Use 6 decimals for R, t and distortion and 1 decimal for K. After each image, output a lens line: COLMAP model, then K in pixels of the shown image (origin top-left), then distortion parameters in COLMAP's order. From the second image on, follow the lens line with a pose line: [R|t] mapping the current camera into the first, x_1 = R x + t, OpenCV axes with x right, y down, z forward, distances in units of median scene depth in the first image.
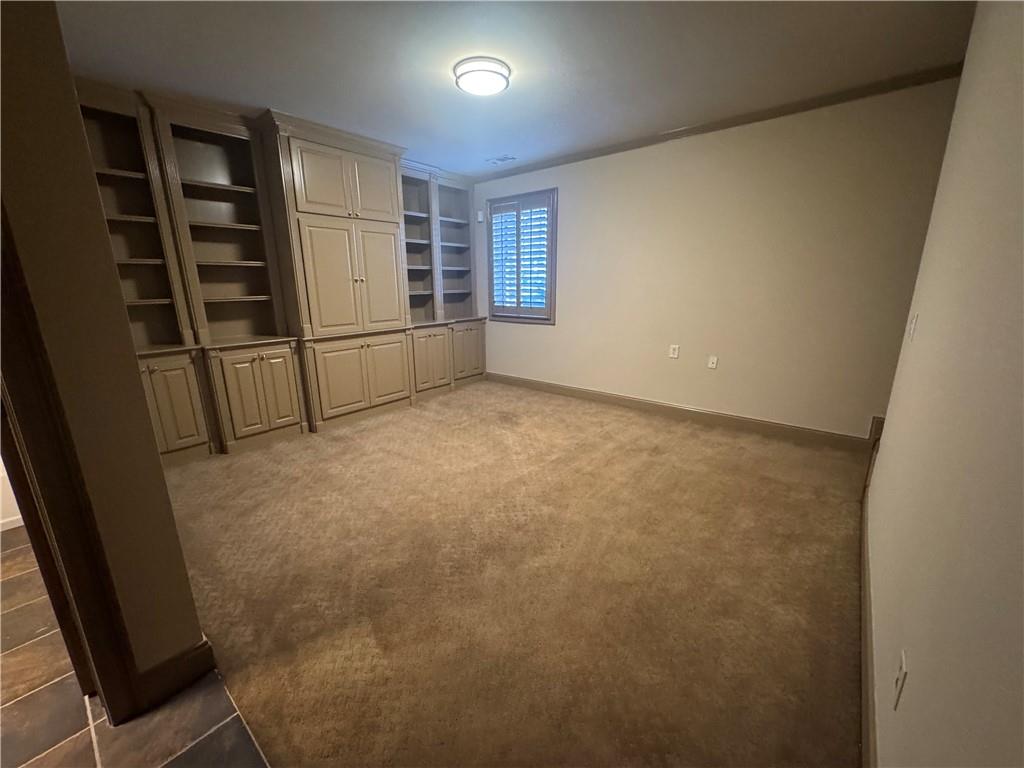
lens RADIAL K [[407.9, 0, 512.3], [0, 407.9, 382.3], [0, 0, 1]] dist [-0.005468, 0.000989]
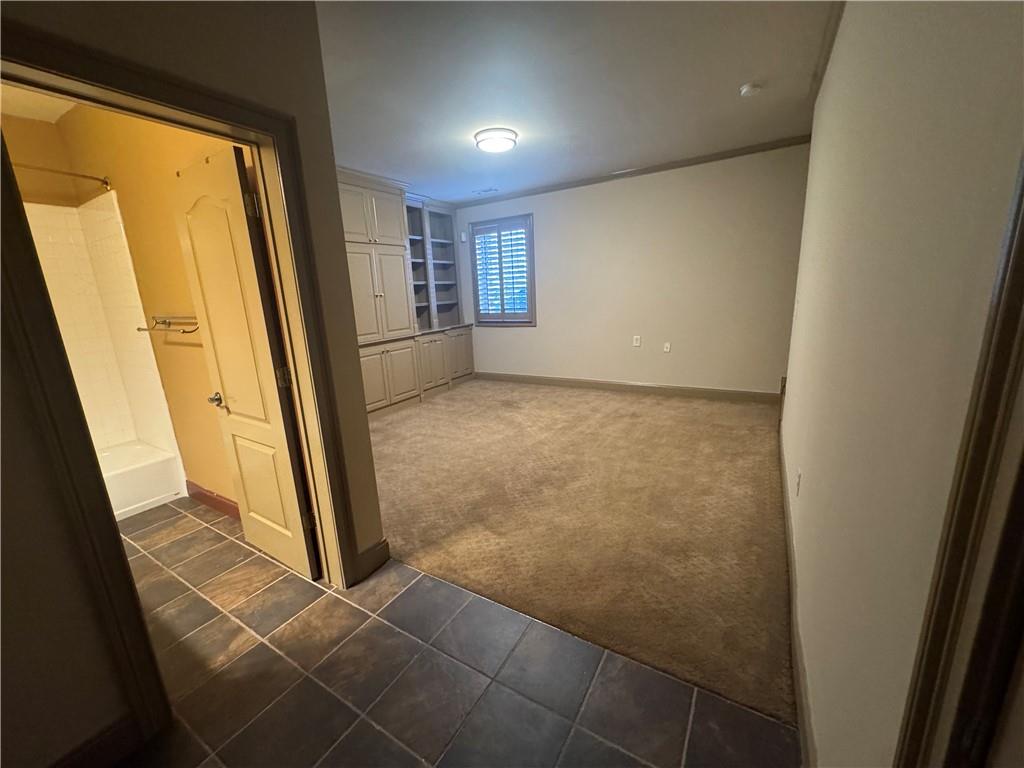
lens RADIAL K [[407.9, 0, 511.1], [0, 407.9, 384.4], [0, 0, 1]] dist [-0.005468, 0.000989]
pose [[0.988614, -0.070608, 0.132883, -0.185013], [0.073118, 0.997224, -0.014102, 0.052279], [-0.131518, 0.023658, 0.991031, -0.222199]]
